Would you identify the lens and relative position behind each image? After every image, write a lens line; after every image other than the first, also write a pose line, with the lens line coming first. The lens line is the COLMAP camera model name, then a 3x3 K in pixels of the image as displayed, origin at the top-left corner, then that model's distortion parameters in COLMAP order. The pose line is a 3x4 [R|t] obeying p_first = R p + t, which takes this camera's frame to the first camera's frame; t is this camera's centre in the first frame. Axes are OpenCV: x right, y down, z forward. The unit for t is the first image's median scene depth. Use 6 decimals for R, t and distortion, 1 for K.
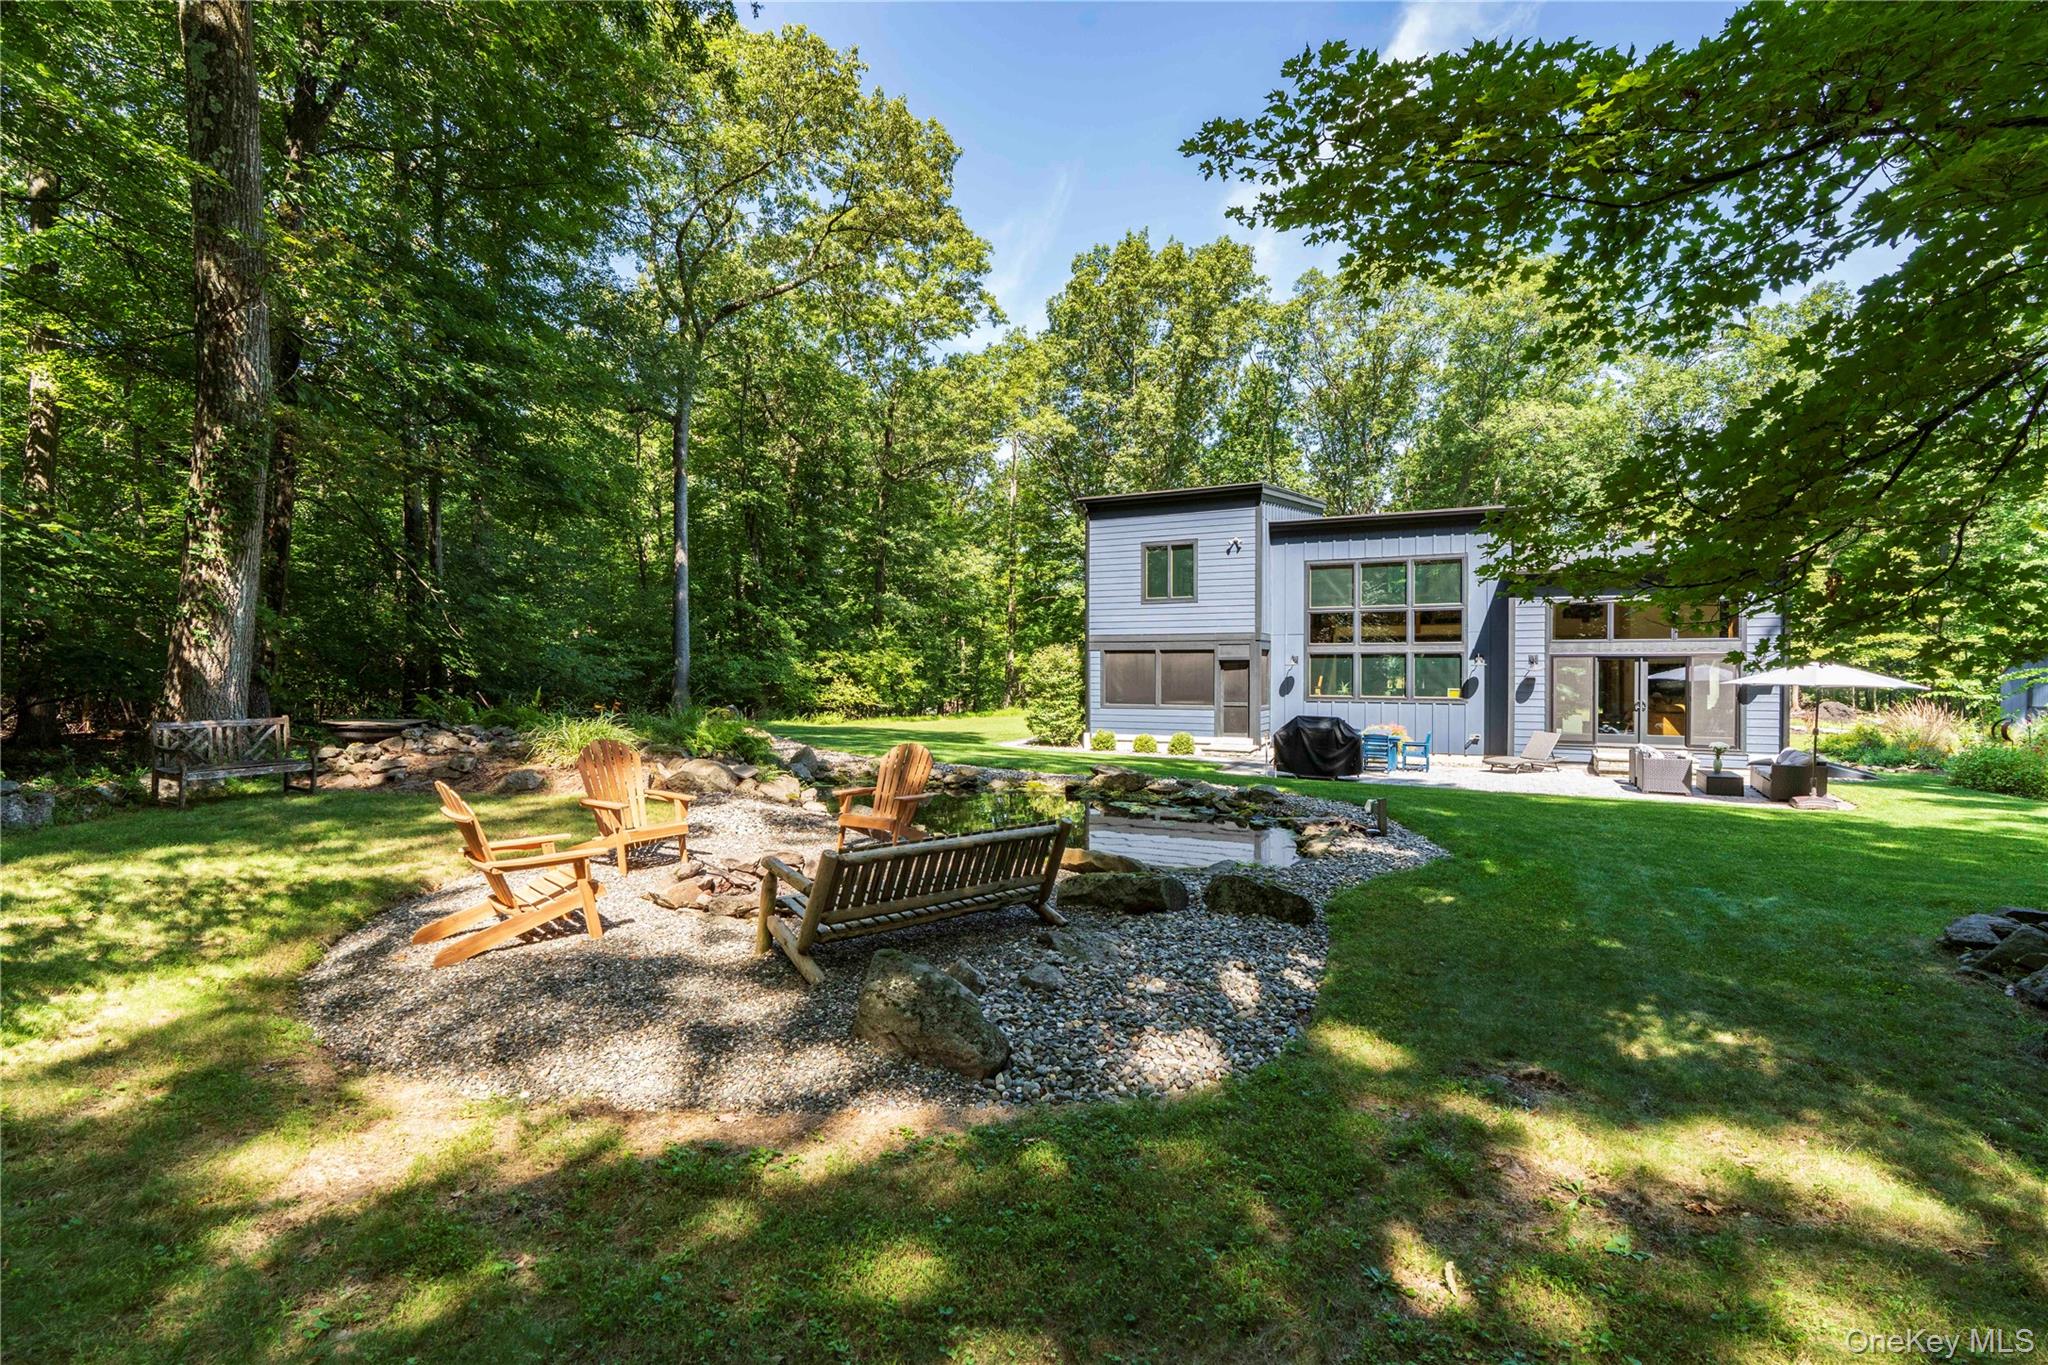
lens RADIAL K [[936.4, 0, 1021.4], [0, 936.4, 687.5], [0, 0, 1]] dist [-0.002281, -0.000003]
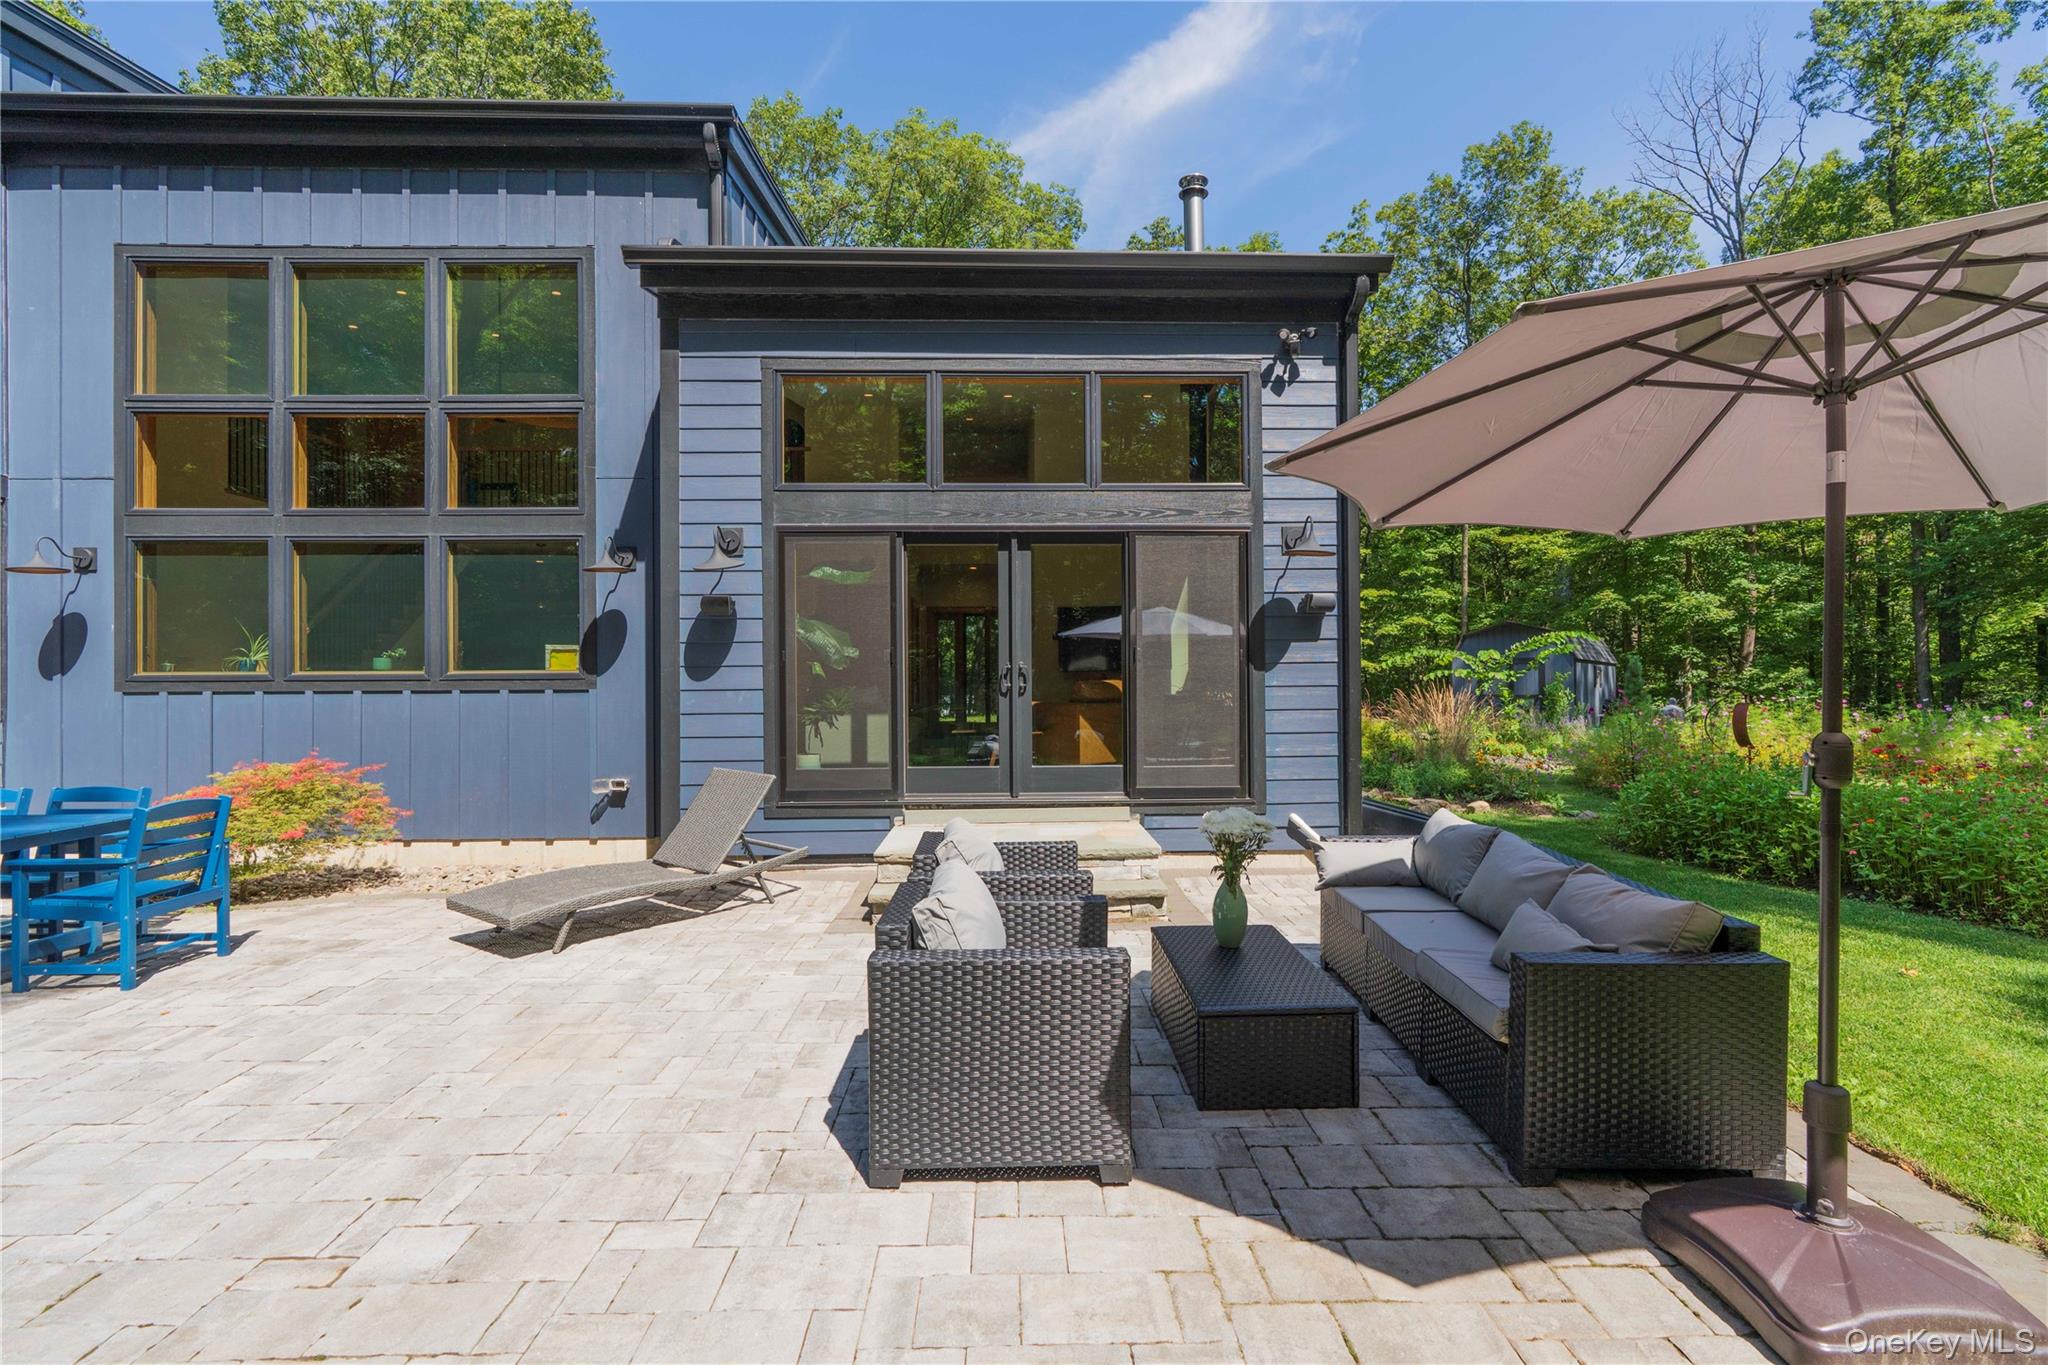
lens RADIAL K [[936.4, 0, 1028.4], [0, 936.4, 682.5], [0, 0, 1]] dist [-0.002281, -0.000003]
pose [[0.877006, -0.003329, 0.480469, 0.480378], [0.015262, 0.999664, -0.020931, 0.026046], [-0.480238, 0.025690, 0.876762, 0.668703]]
